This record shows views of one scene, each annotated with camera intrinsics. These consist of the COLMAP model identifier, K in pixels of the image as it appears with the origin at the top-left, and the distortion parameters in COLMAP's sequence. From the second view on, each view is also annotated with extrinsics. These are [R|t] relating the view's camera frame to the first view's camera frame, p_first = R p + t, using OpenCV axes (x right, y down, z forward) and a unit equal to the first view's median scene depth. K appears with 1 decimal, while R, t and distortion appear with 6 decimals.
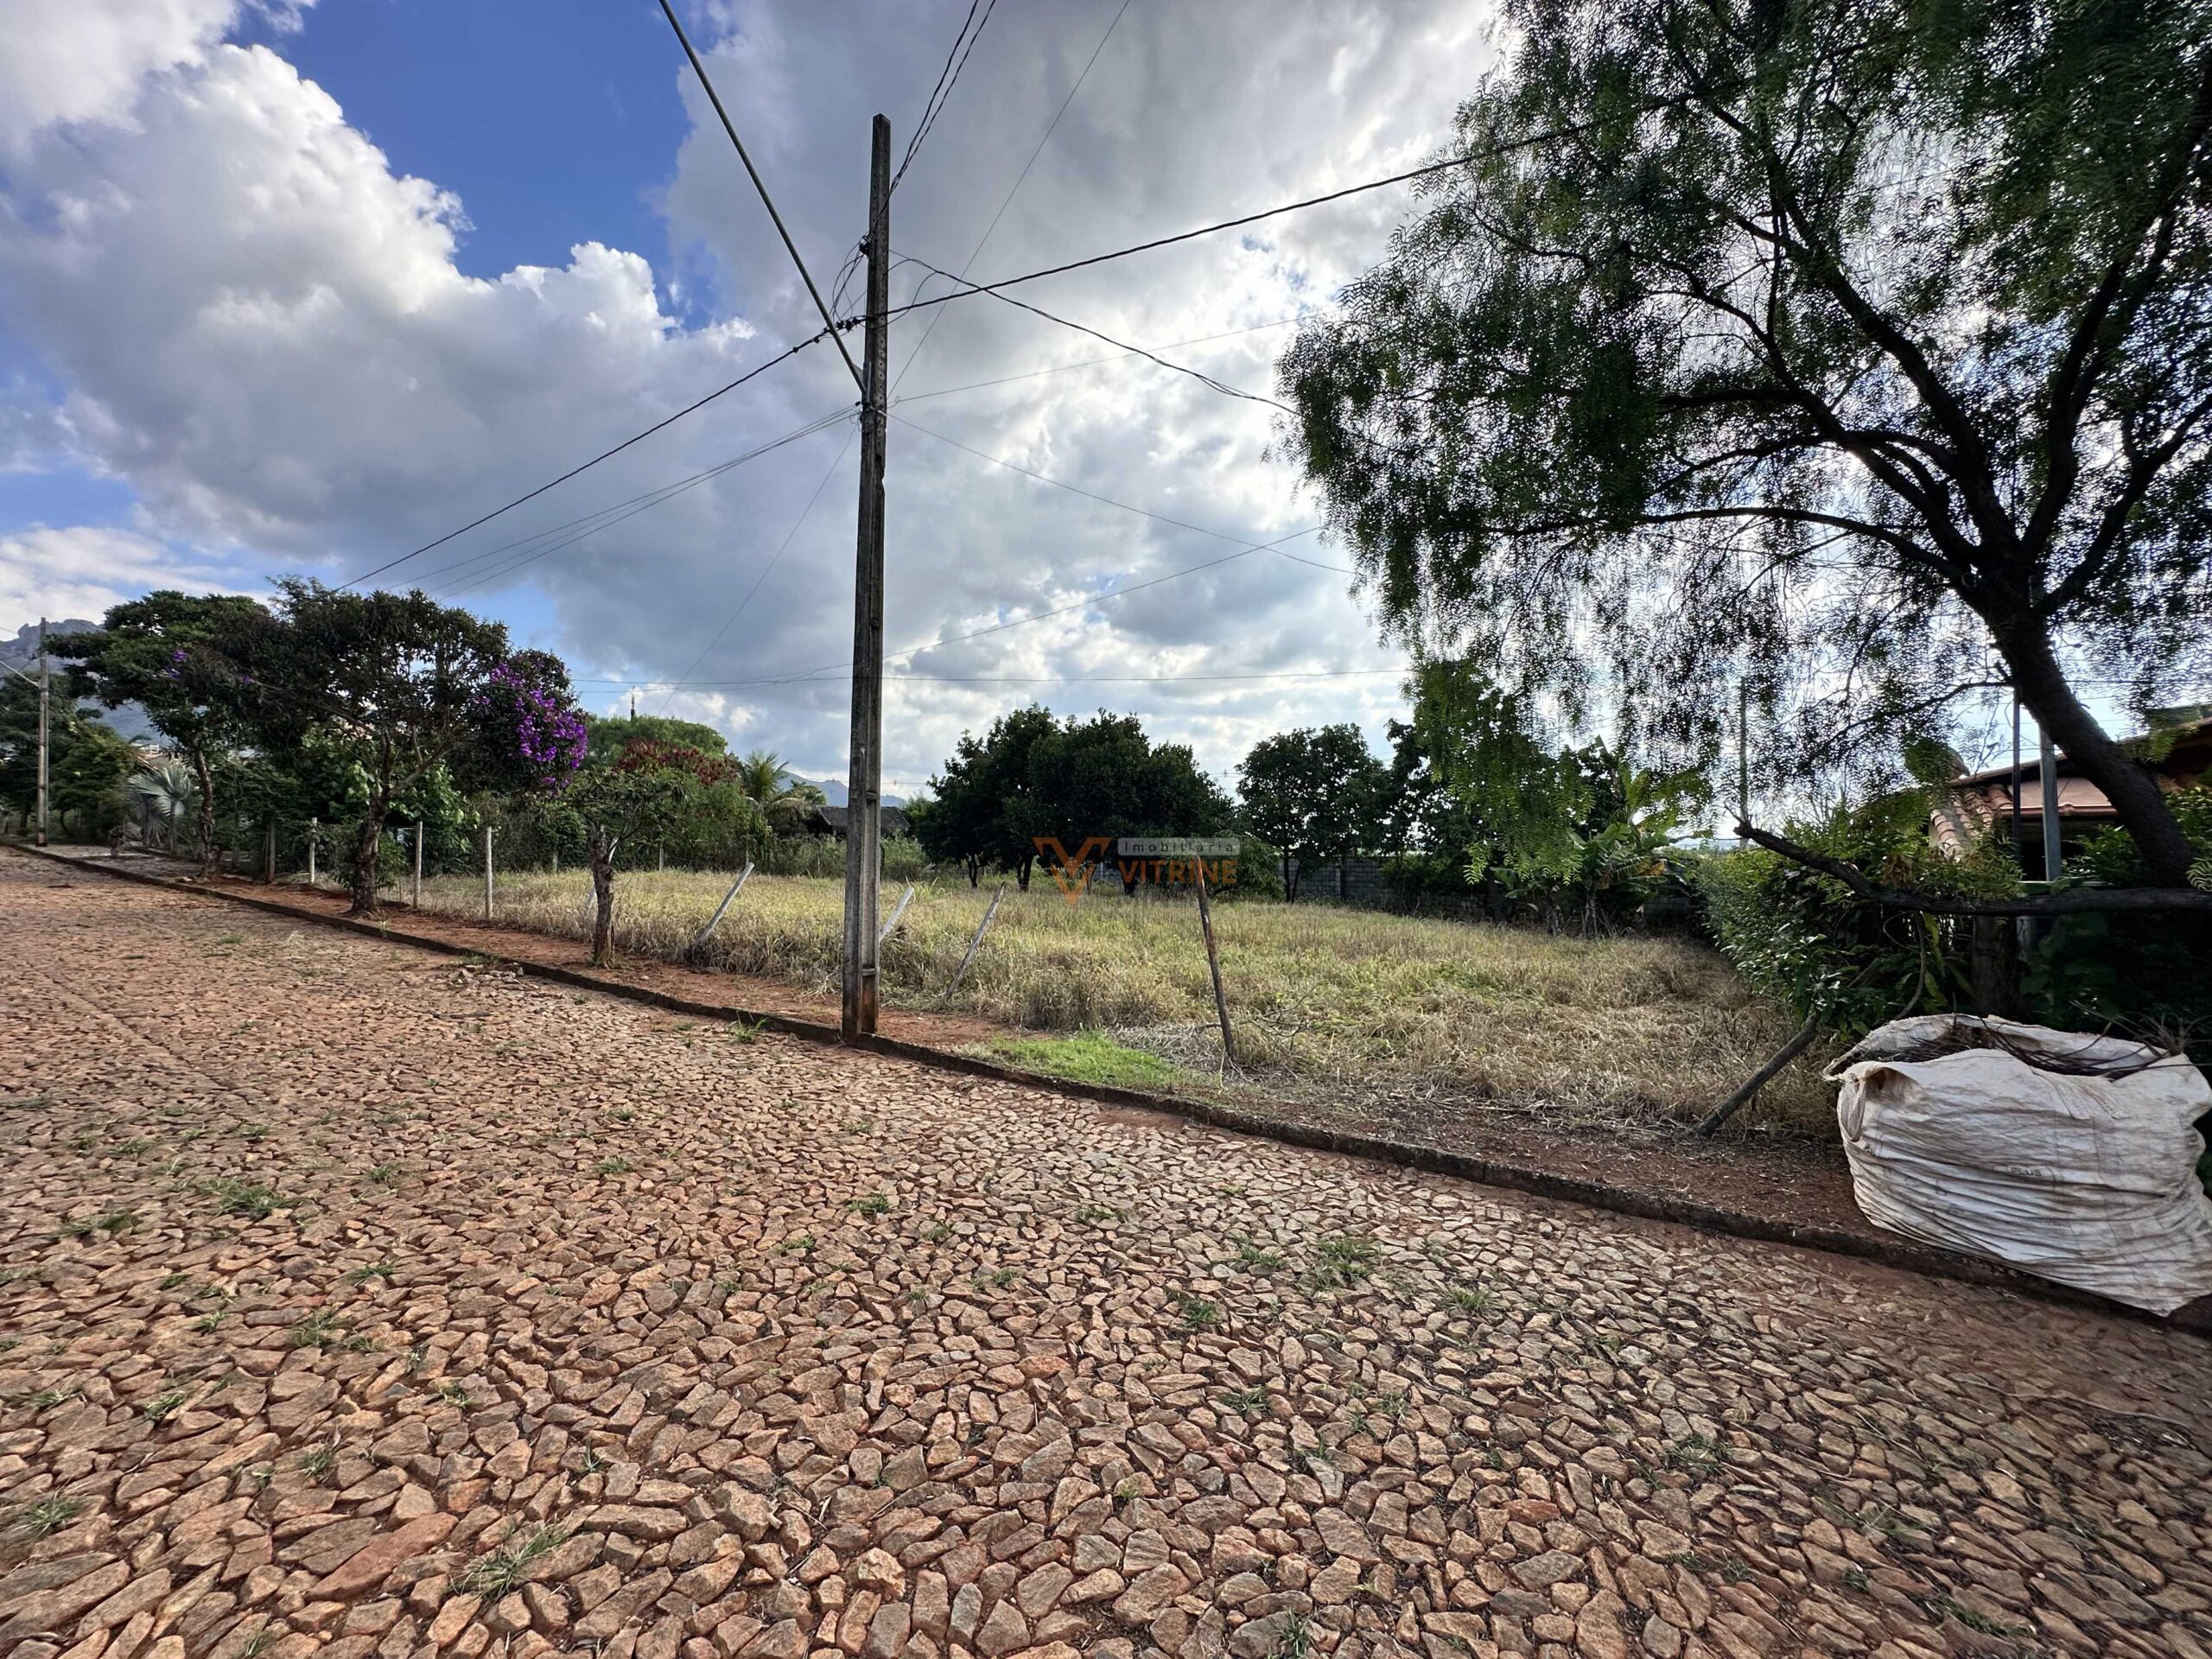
lens RADIAL K [[886.2, 0, 1112.0], [0, 886.2, 830.6], [0, 0, 1]] dist [-0.000580, 0.000142]
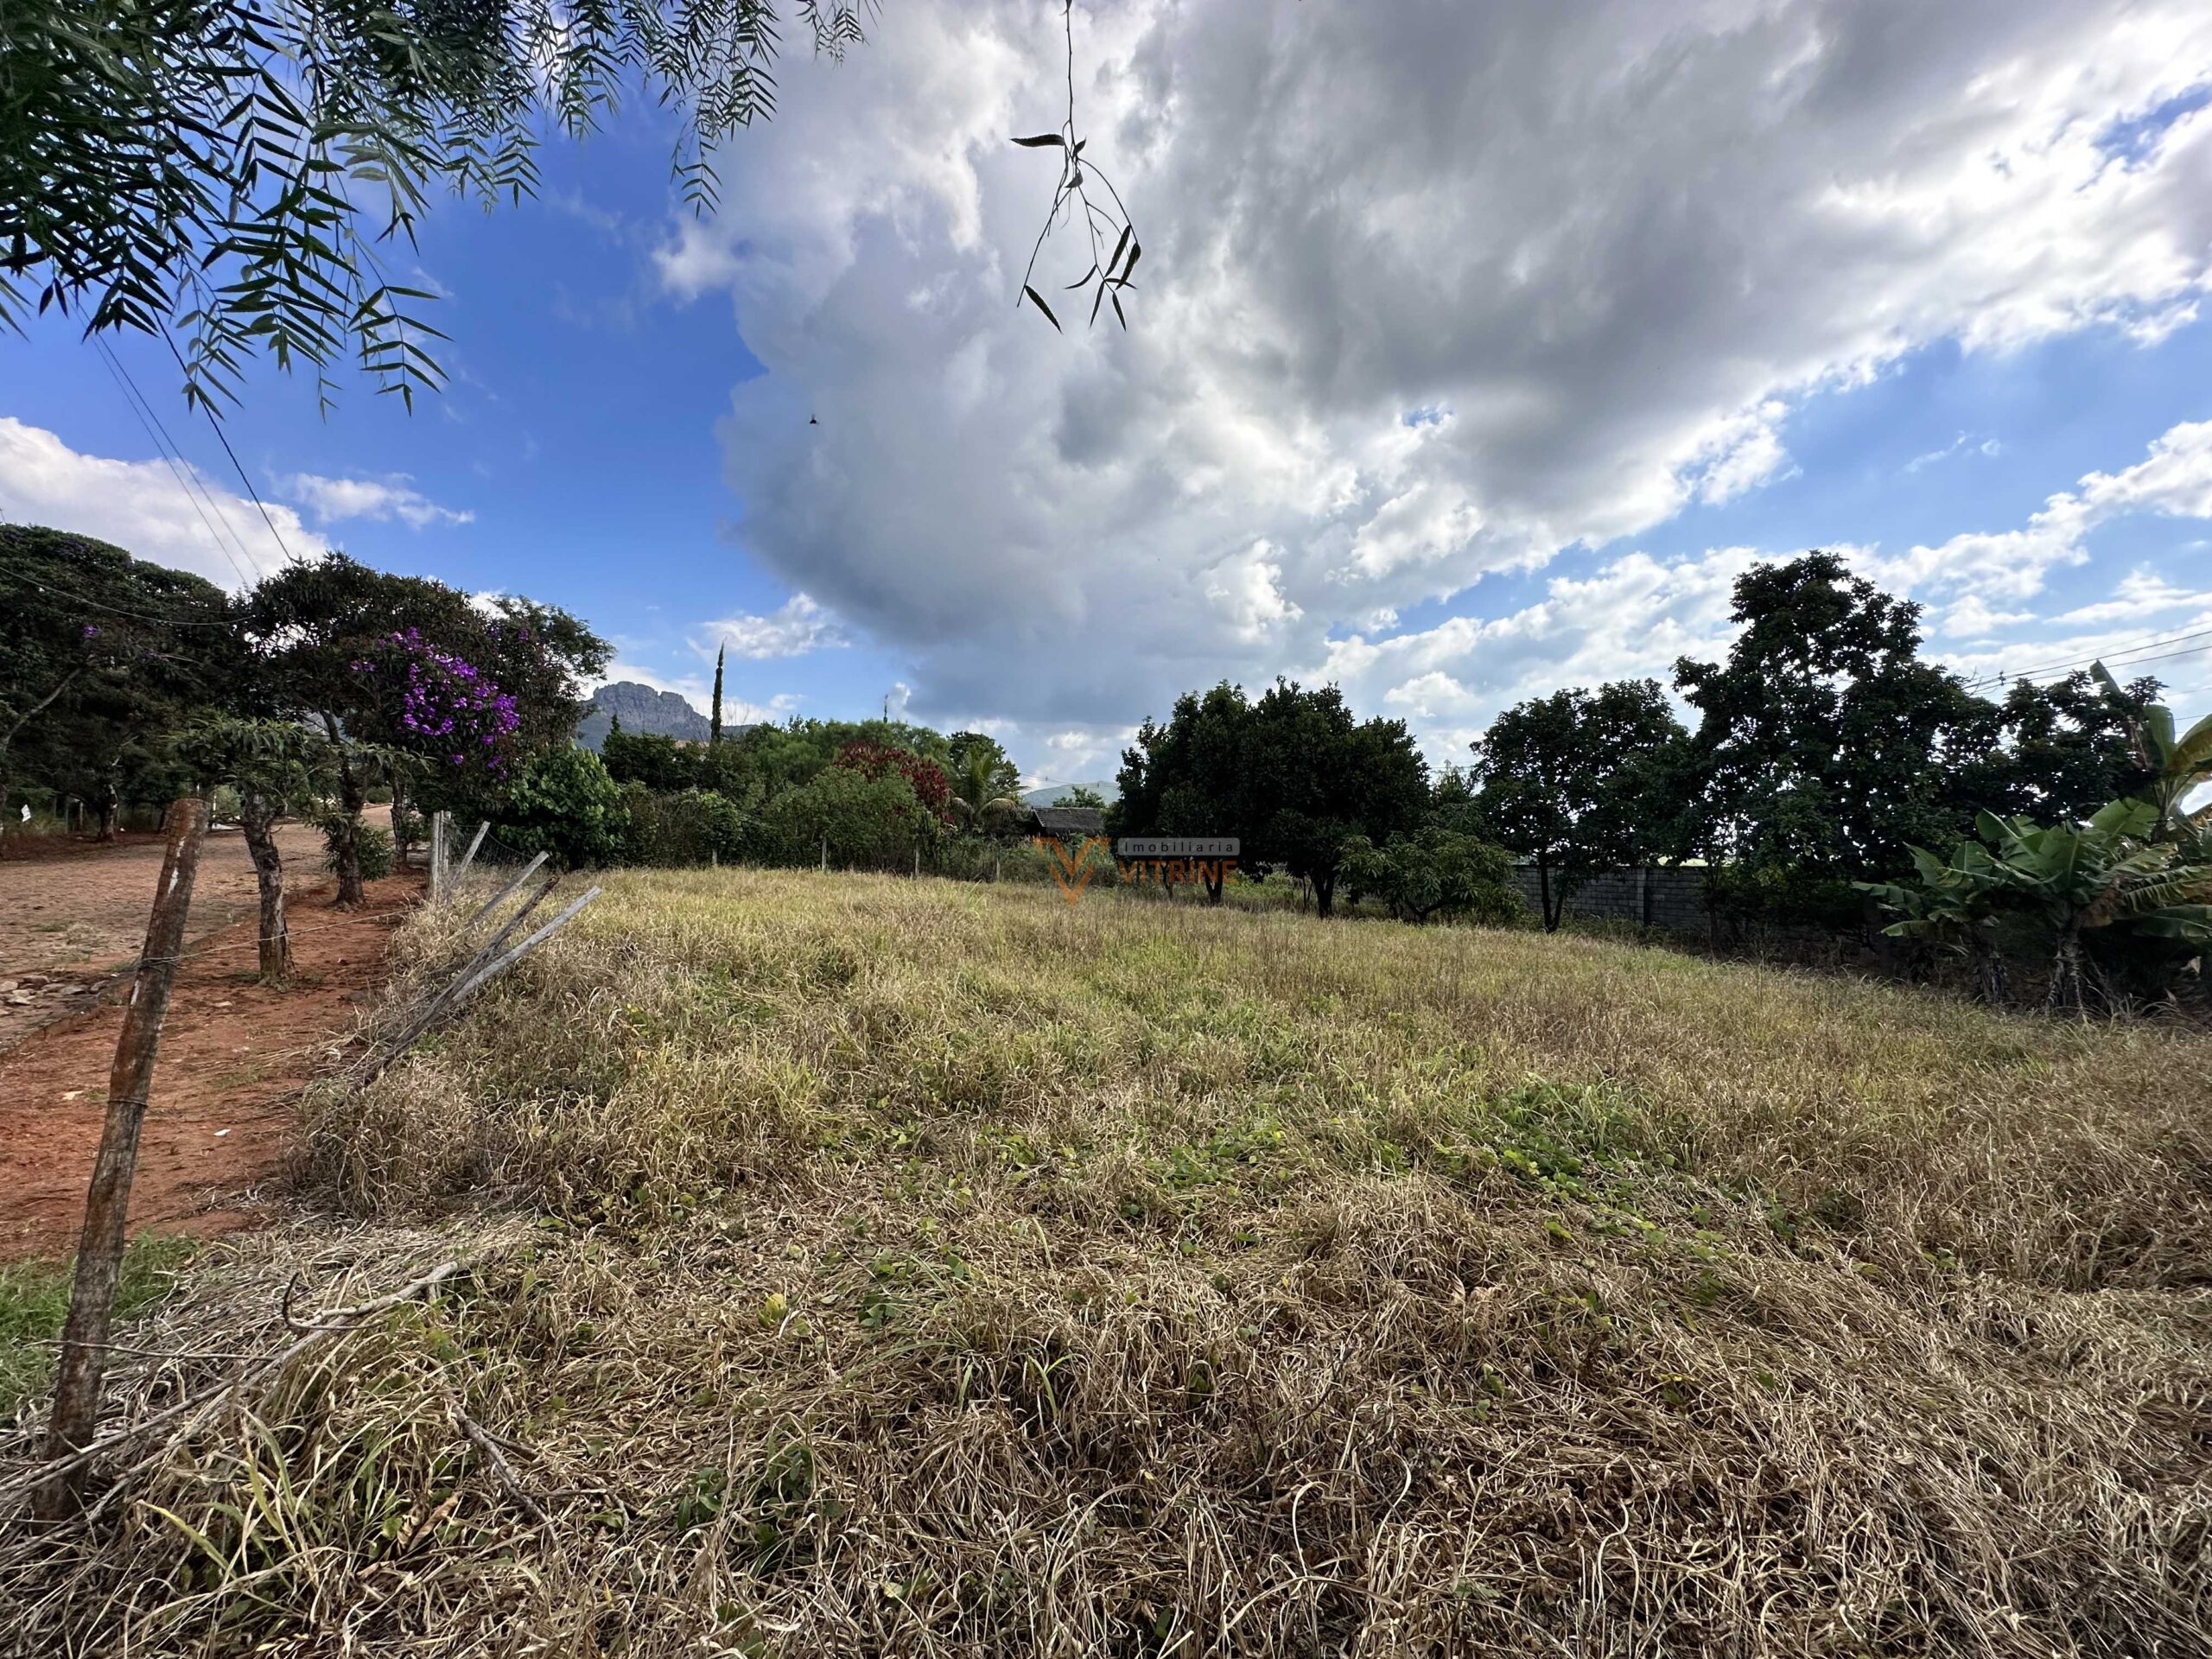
lens RADIAL K [[886.2, 0, 1103.9], [0, 886.2, 833.8], [0, 0, 1]] dist [-0.000580, 0.000142]
pose [[0.932843, 0.001307, -0.360282, 0.126632], [-0.002830, 0.999989, -0.003700, 0.008682], [0.360273, 0.004471, 0.932836, 0.187792]]
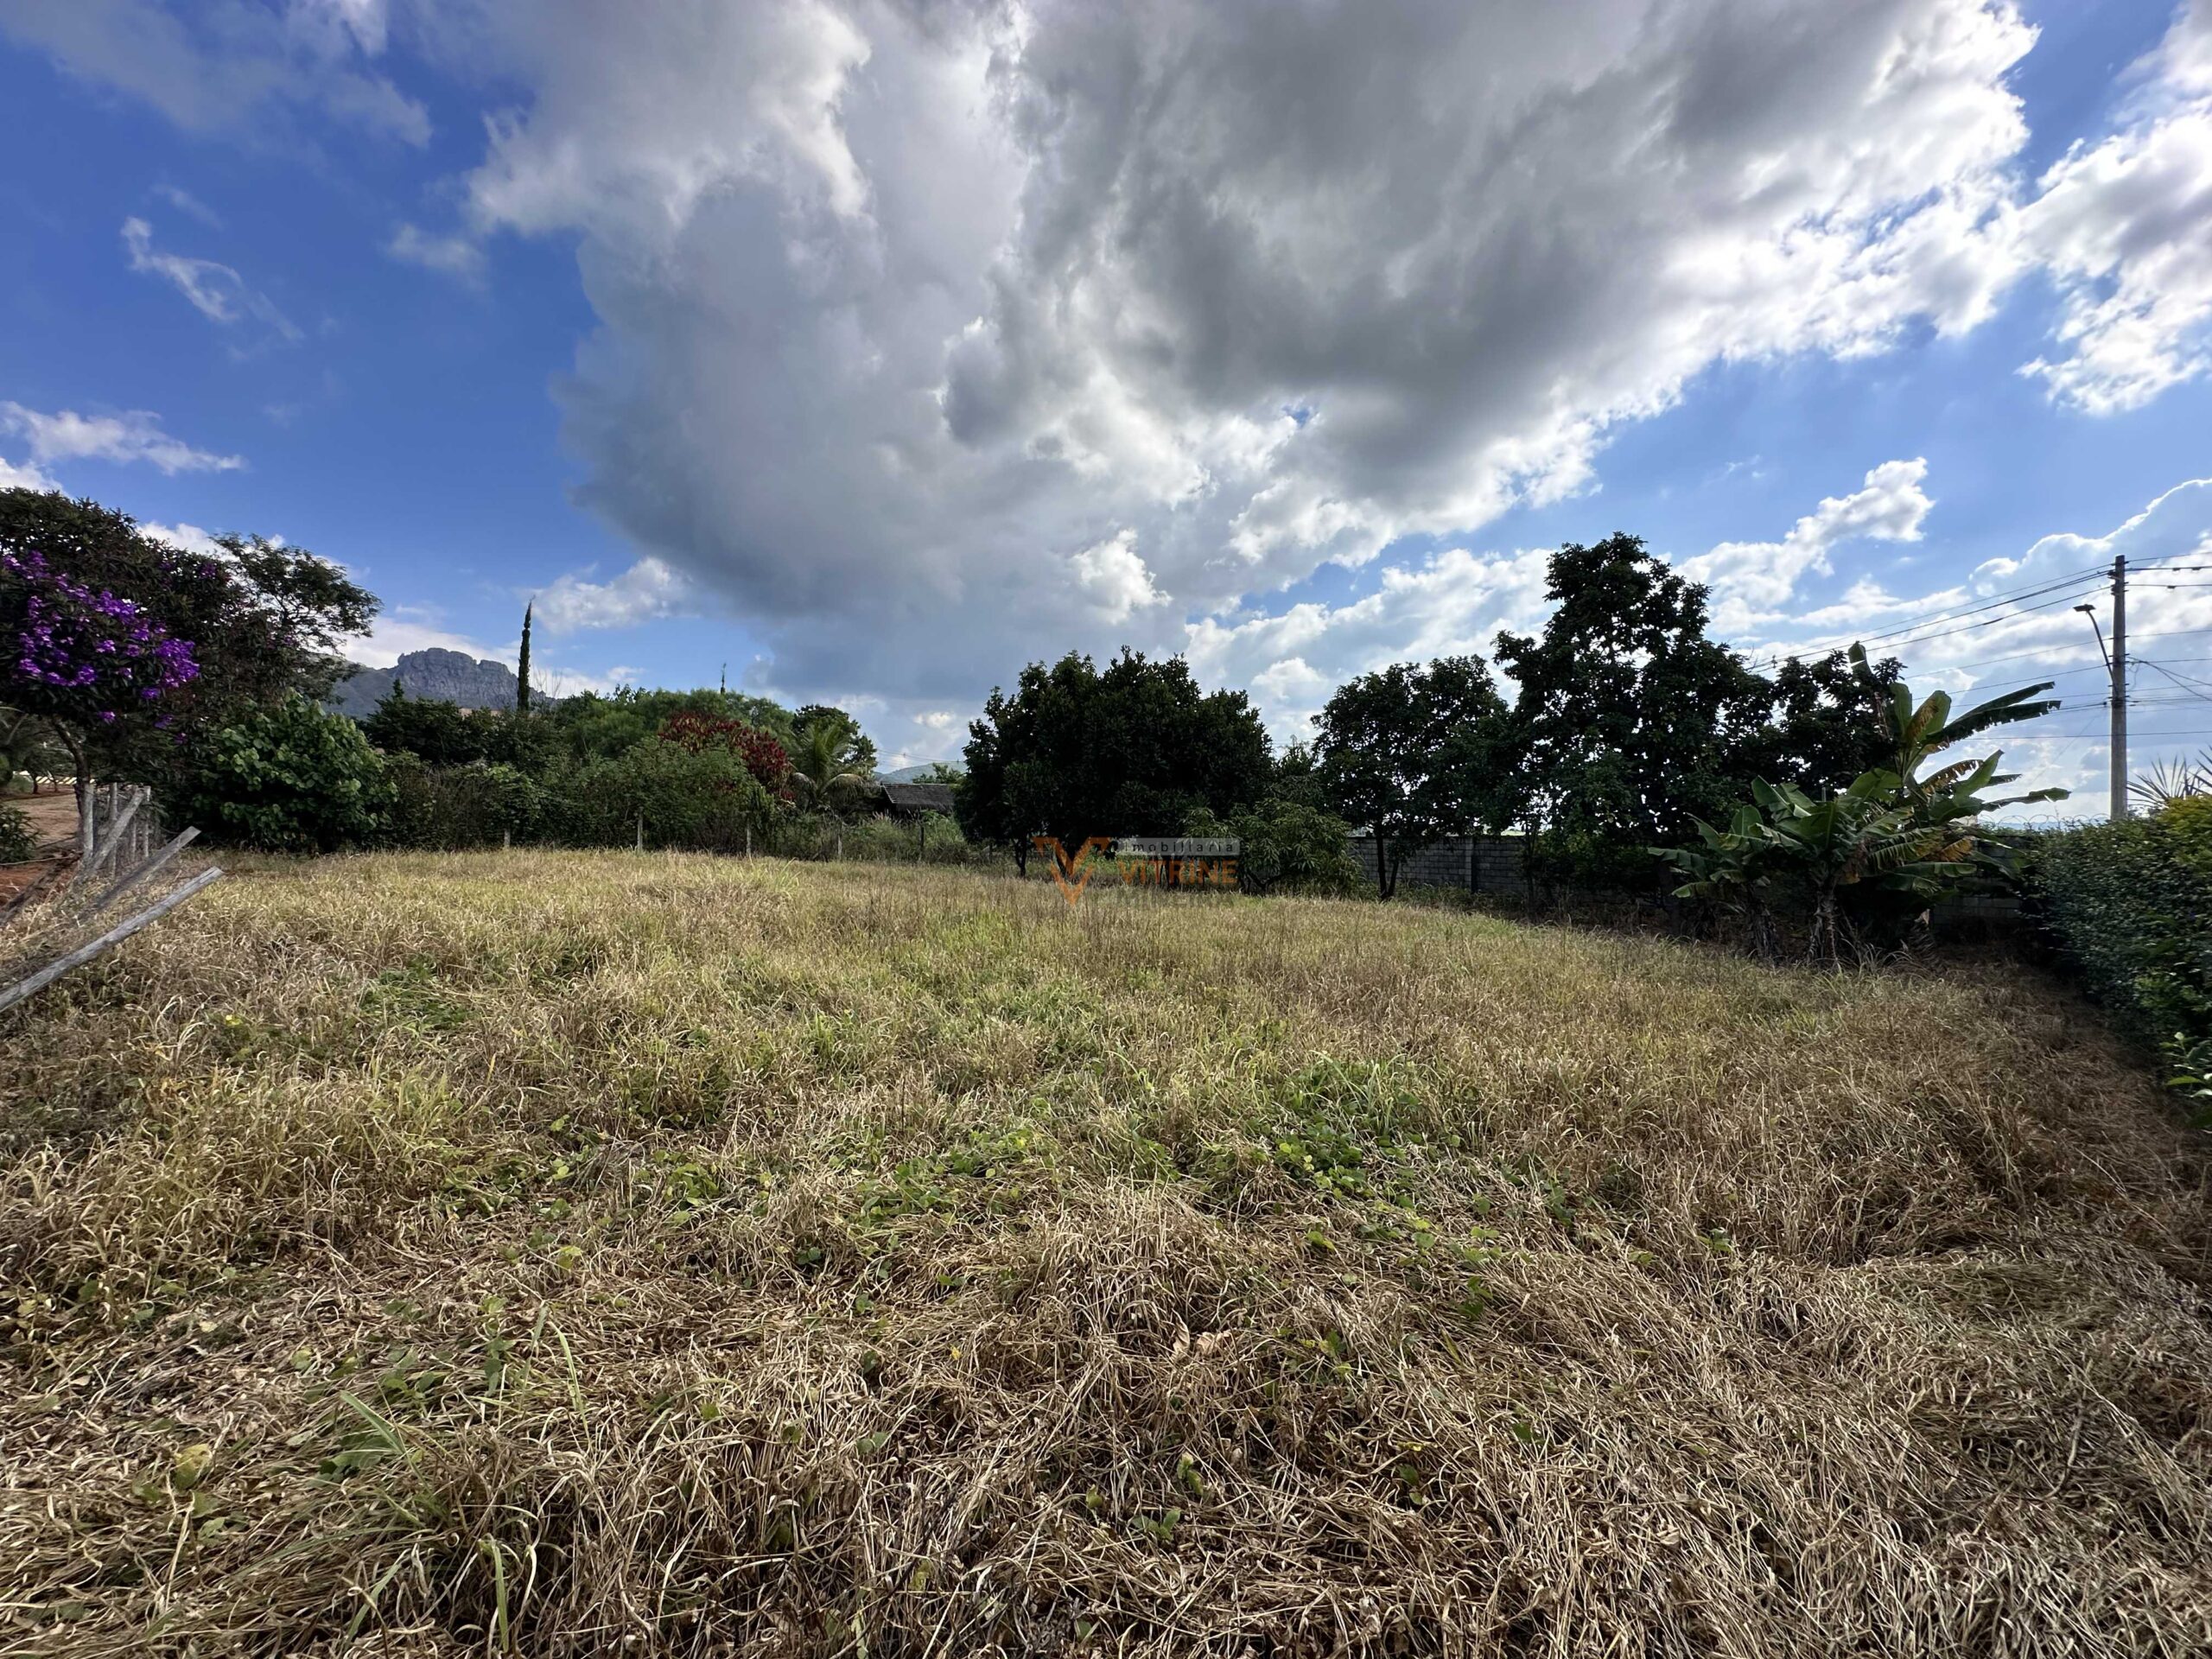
lens RADIAL K [[886.2, 0, 1102.6], [0, 886.2, 834.3], [0, 0, 1]] dist [-0.000580, 0.000142]
pose [[0.975331, 0.000214, -0.220747, 0.139641], [0.004654, 0.999757, 0.021535, 0.012255], [0.220698, -0.022031, 0.975093, 0.218567]]
